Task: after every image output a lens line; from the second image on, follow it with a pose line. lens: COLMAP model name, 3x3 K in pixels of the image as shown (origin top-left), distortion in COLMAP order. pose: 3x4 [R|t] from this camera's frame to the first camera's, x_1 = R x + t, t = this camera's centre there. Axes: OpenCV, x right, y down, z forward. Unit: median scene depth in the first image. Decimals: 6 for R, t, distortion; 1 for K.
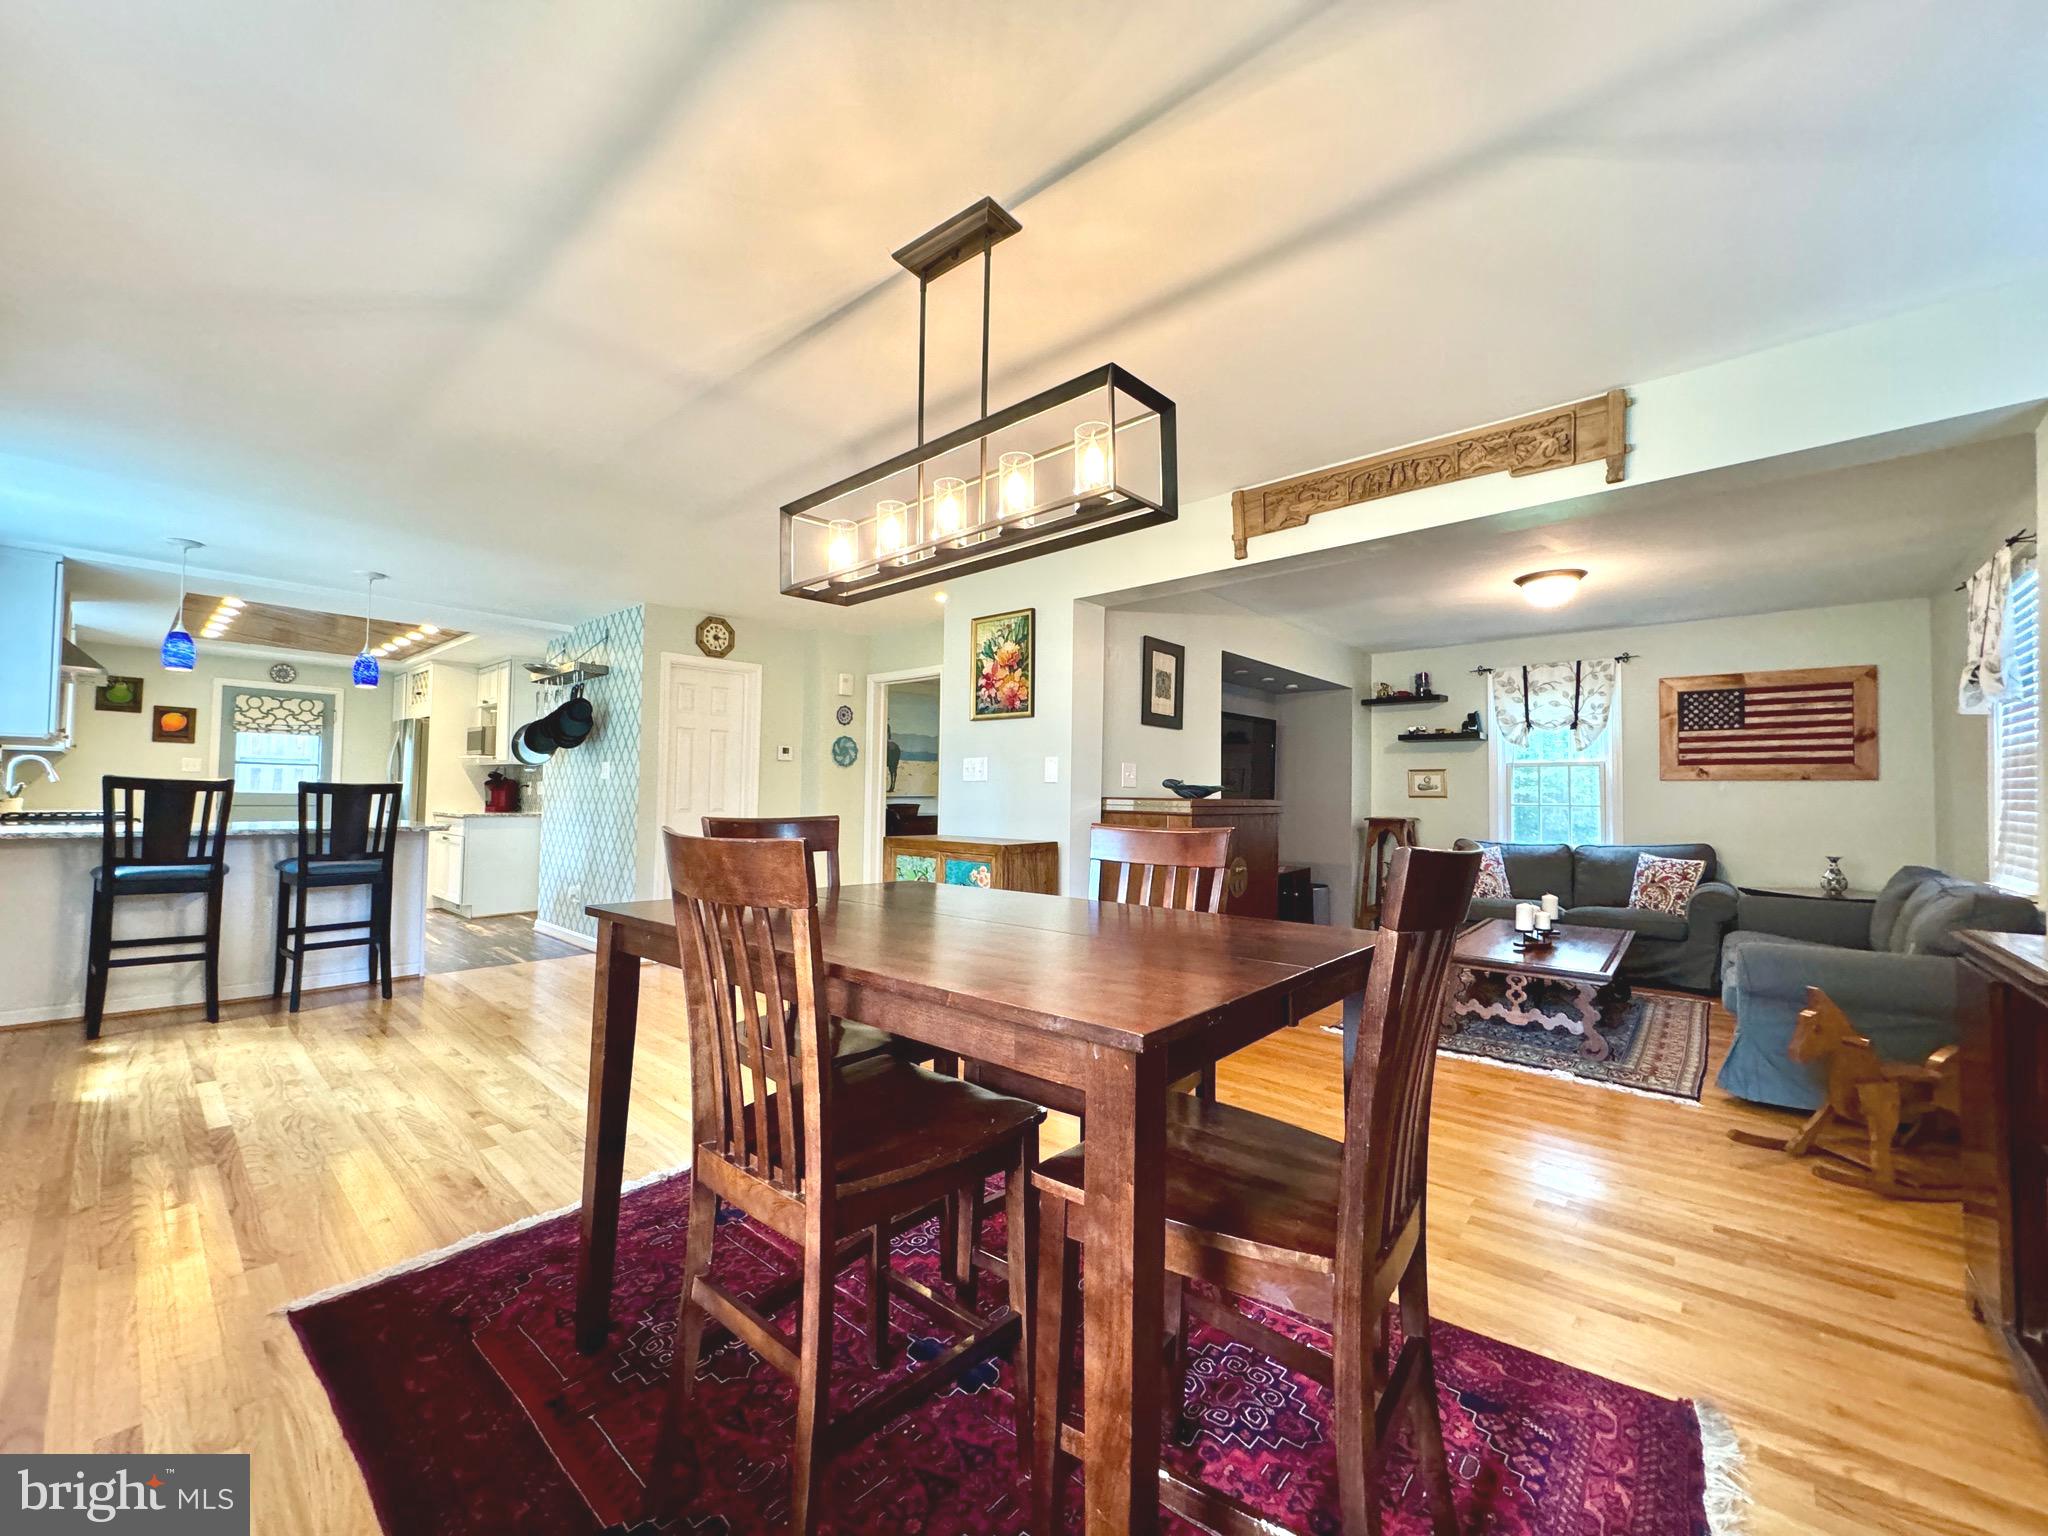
lens RADIAL K [[820.3, 0, 1018.6], [0, 820.3, 771.1], [0, 0, 1]] dist [-0.002237, 0.000469]
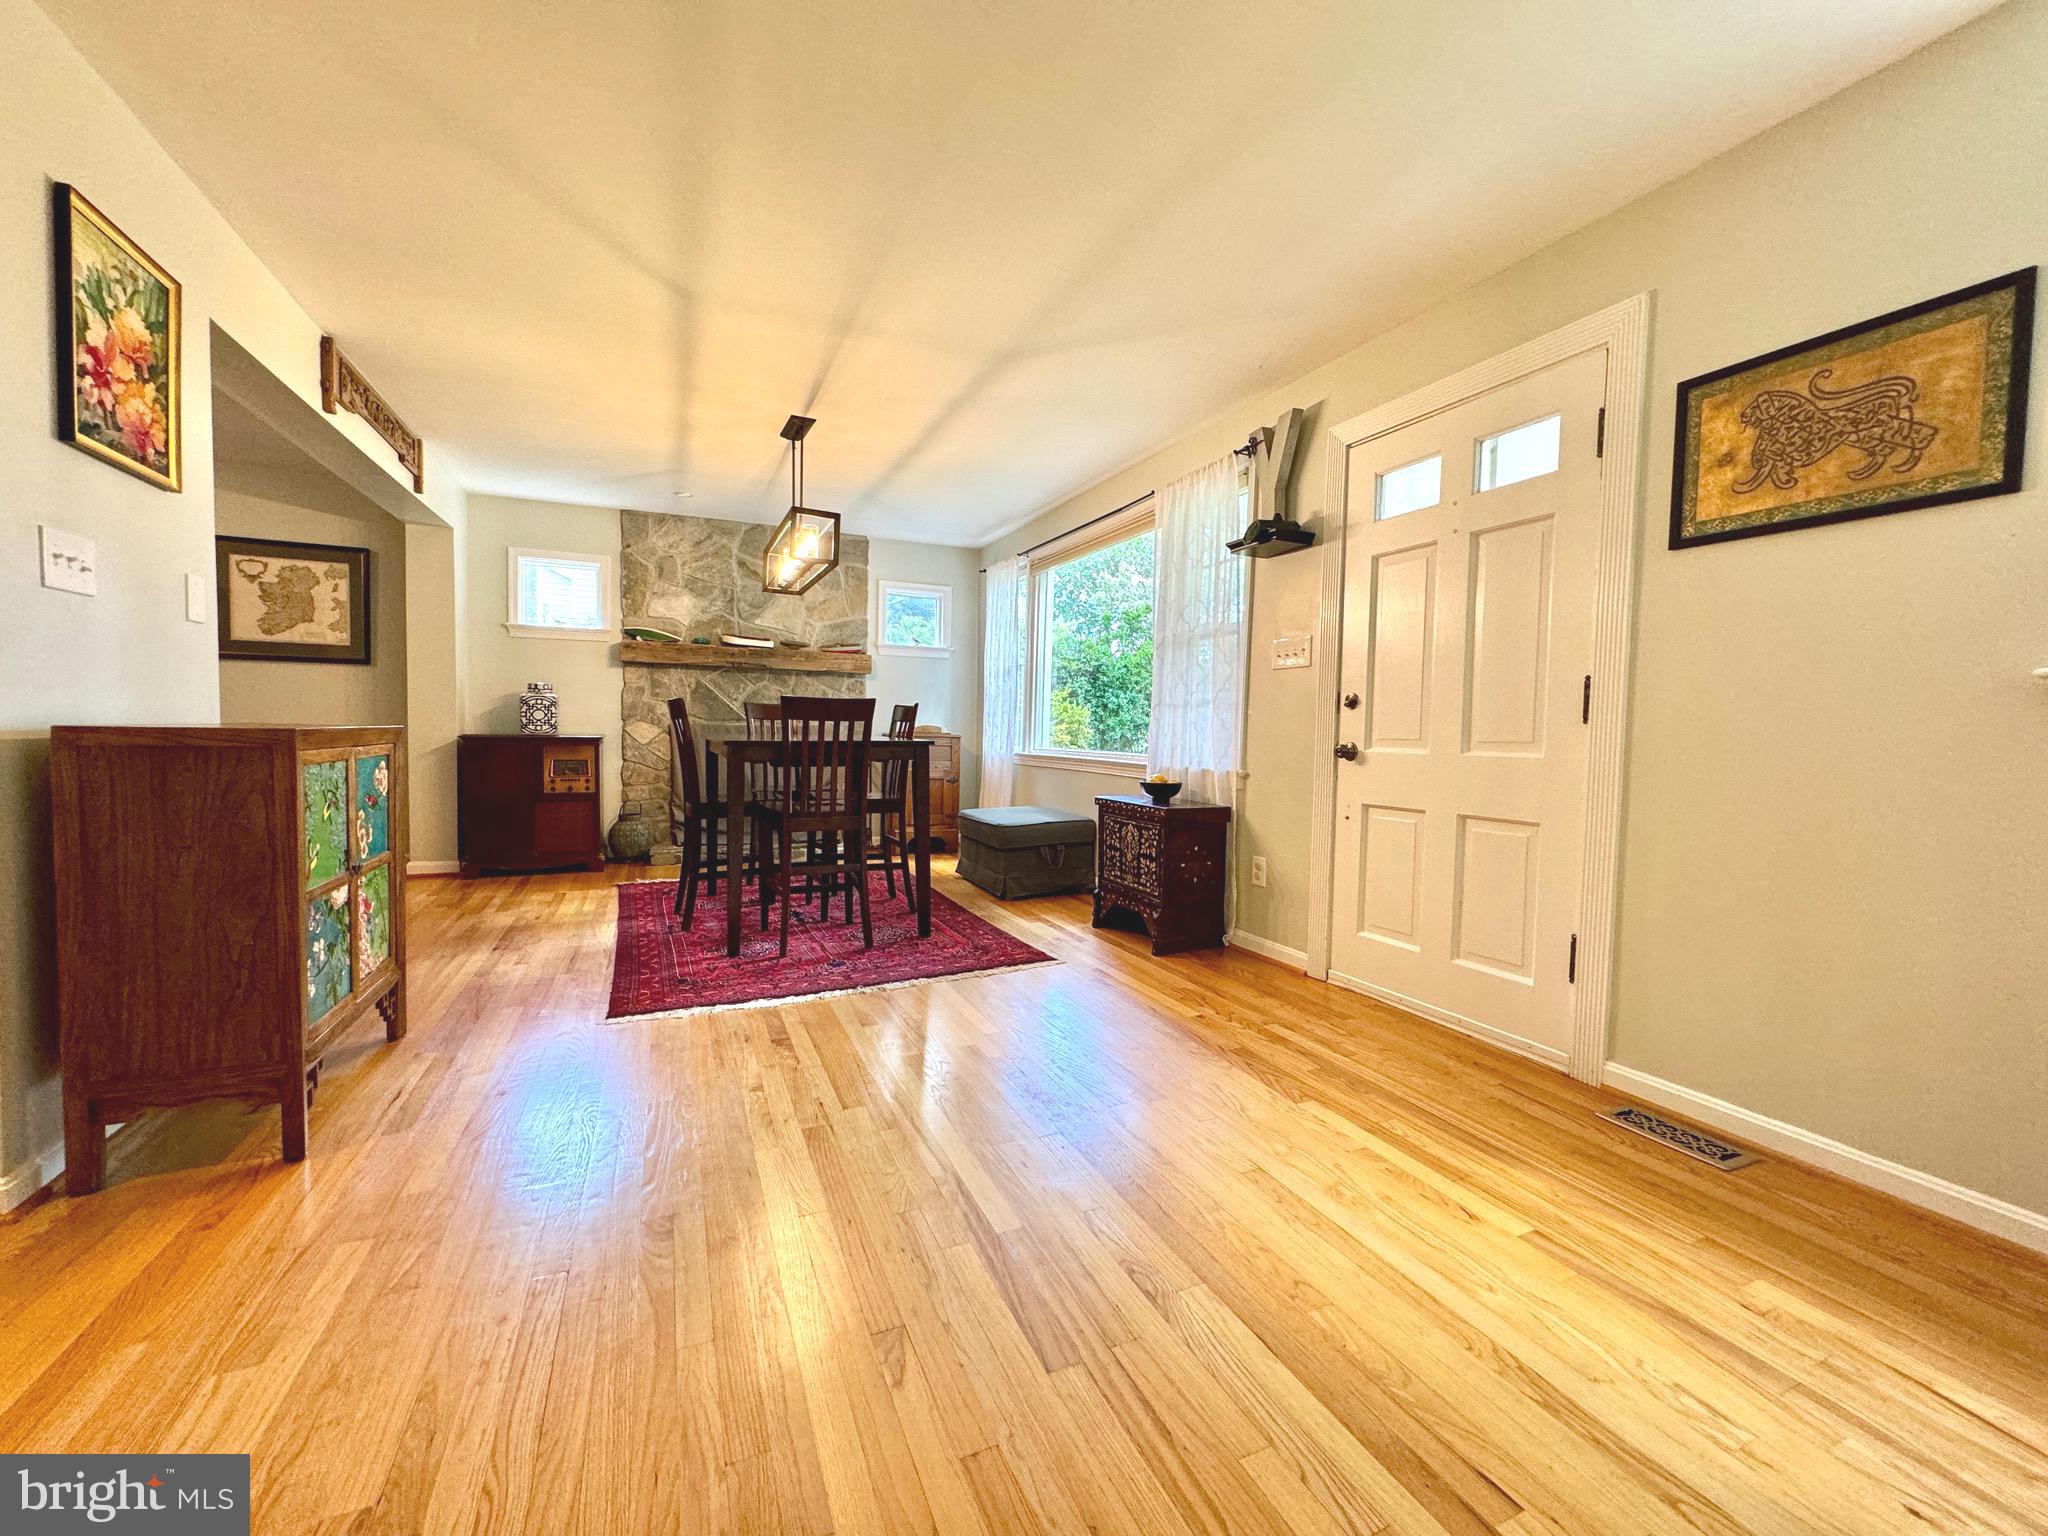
lens RADIAL K [[820.3, 0, 1018.5], [0, 820.3, 771.7], [0, 0, 1]] dist [-0.002237, 0.000469]
pose [[-0.909727, -0.063981, 0.410248, -0.394358], [-0.055820, 0.997933, 0.031854, 0.042604], [-0.411438, 0.006079, -0.911417, 0.697457]]
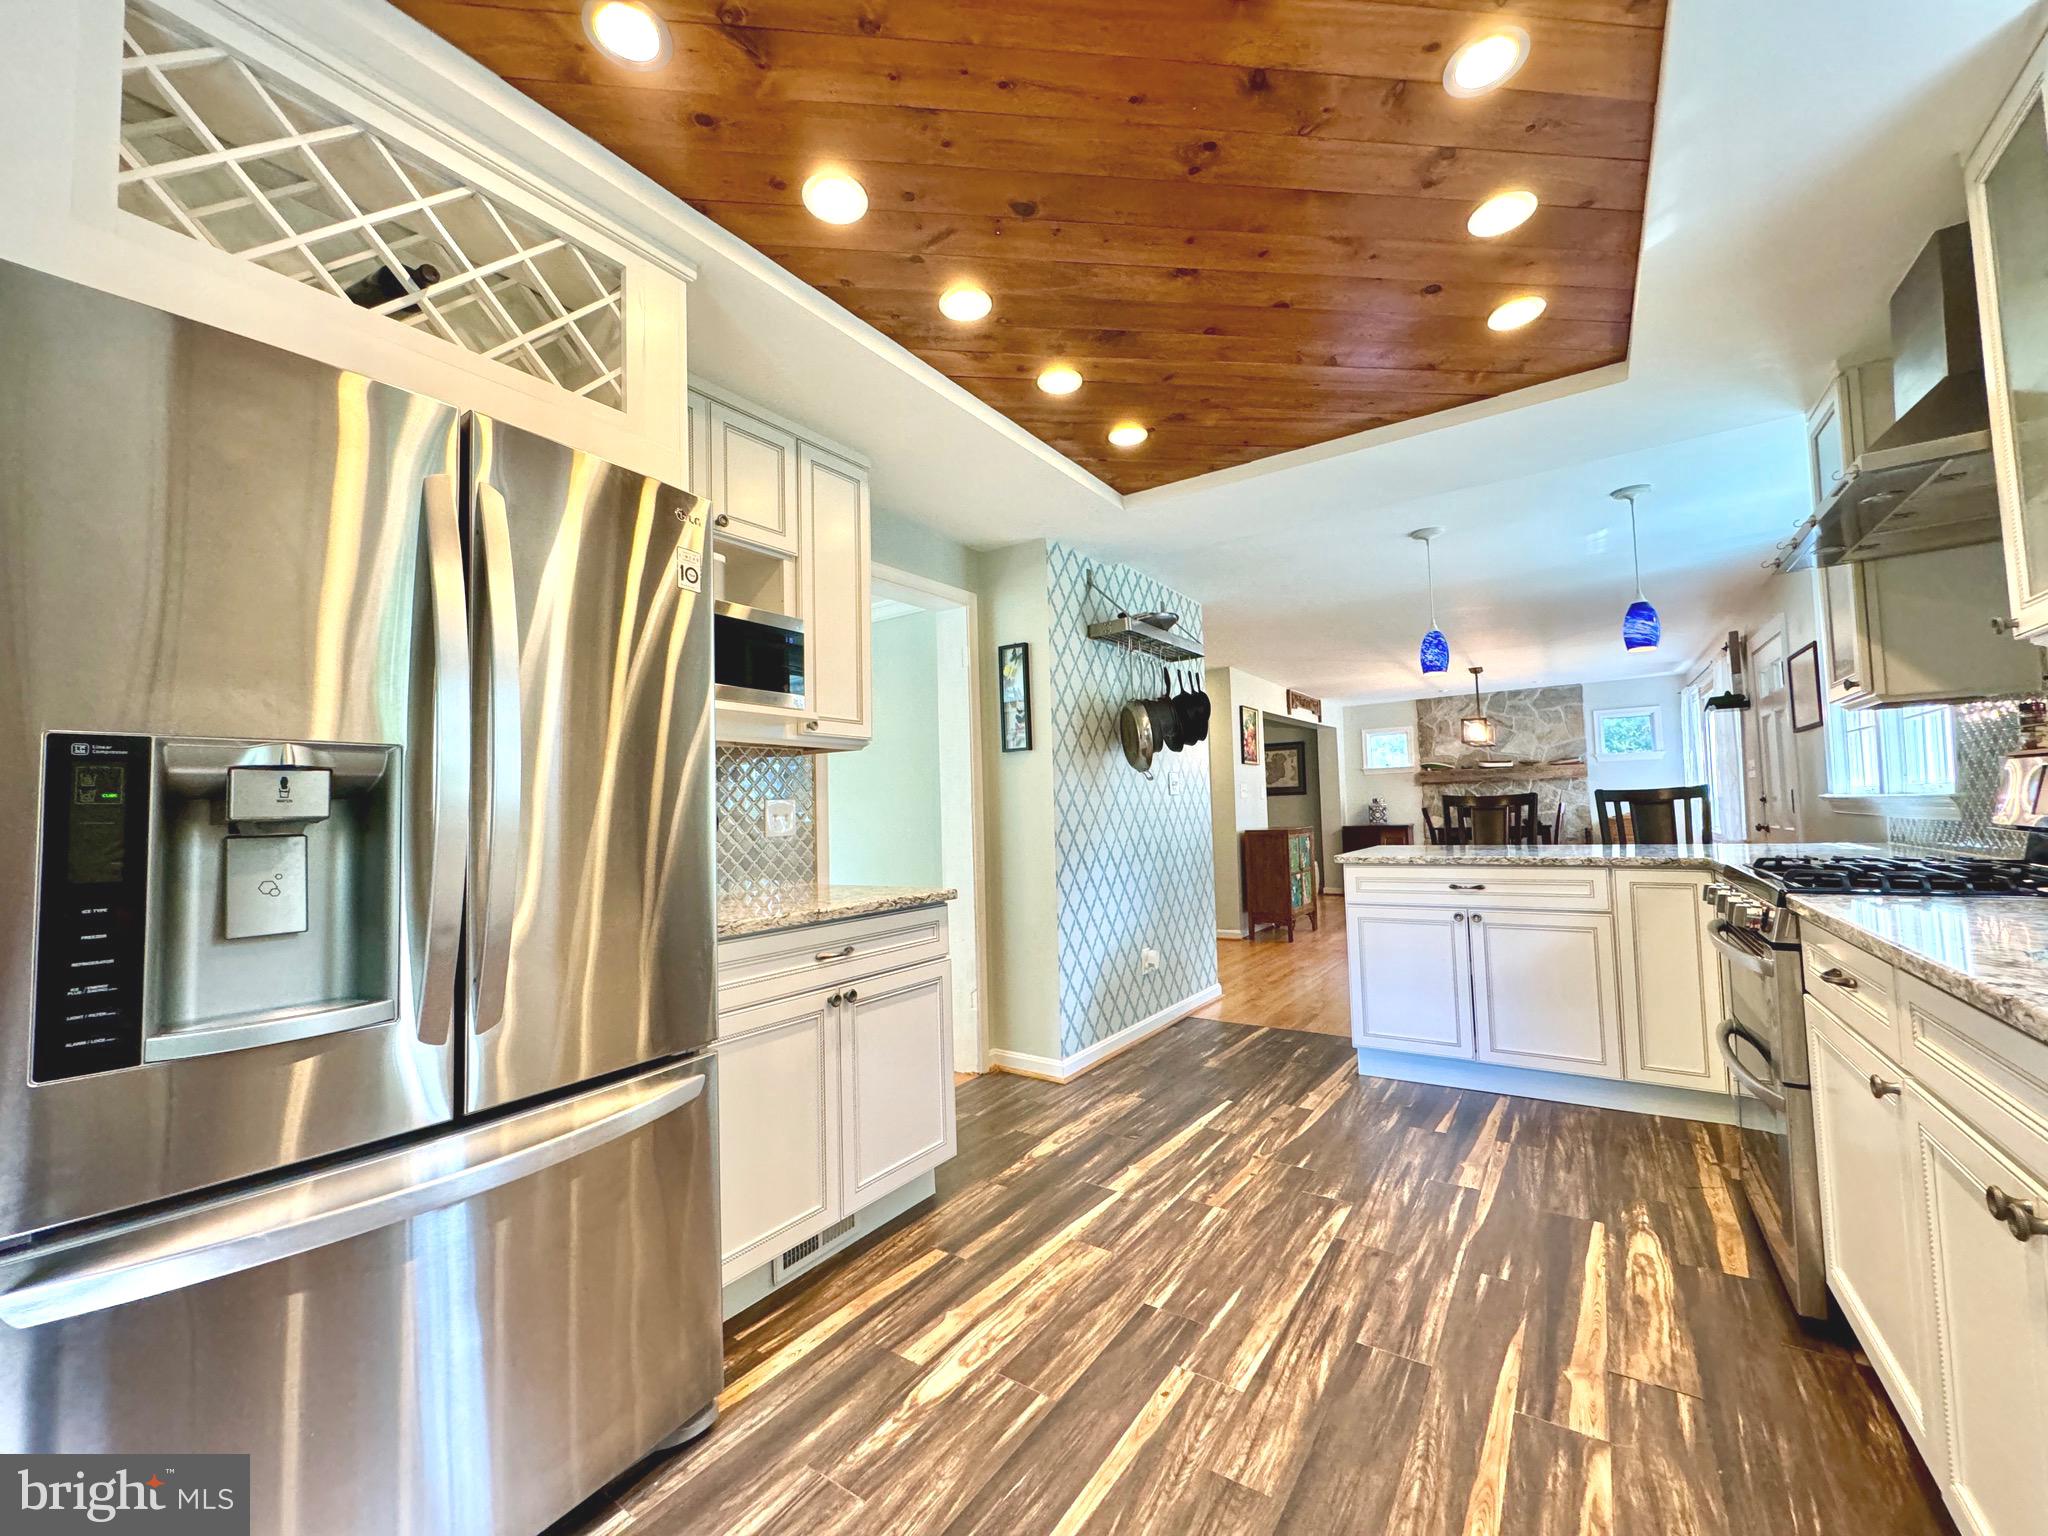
lens RADIAL K [[820.3, 0, 1022.9], [0, 820.3, 760.0], [0, 0, 1]] dist [-0.002237, 0.000469]
pose [[-0.135653, 0.045735, 0.989700, -1.022788], [-0.004466, 0.998896, -0.046772, 0.014153], [-0.990746, -0.010765, -0.135299, 1.008175]]
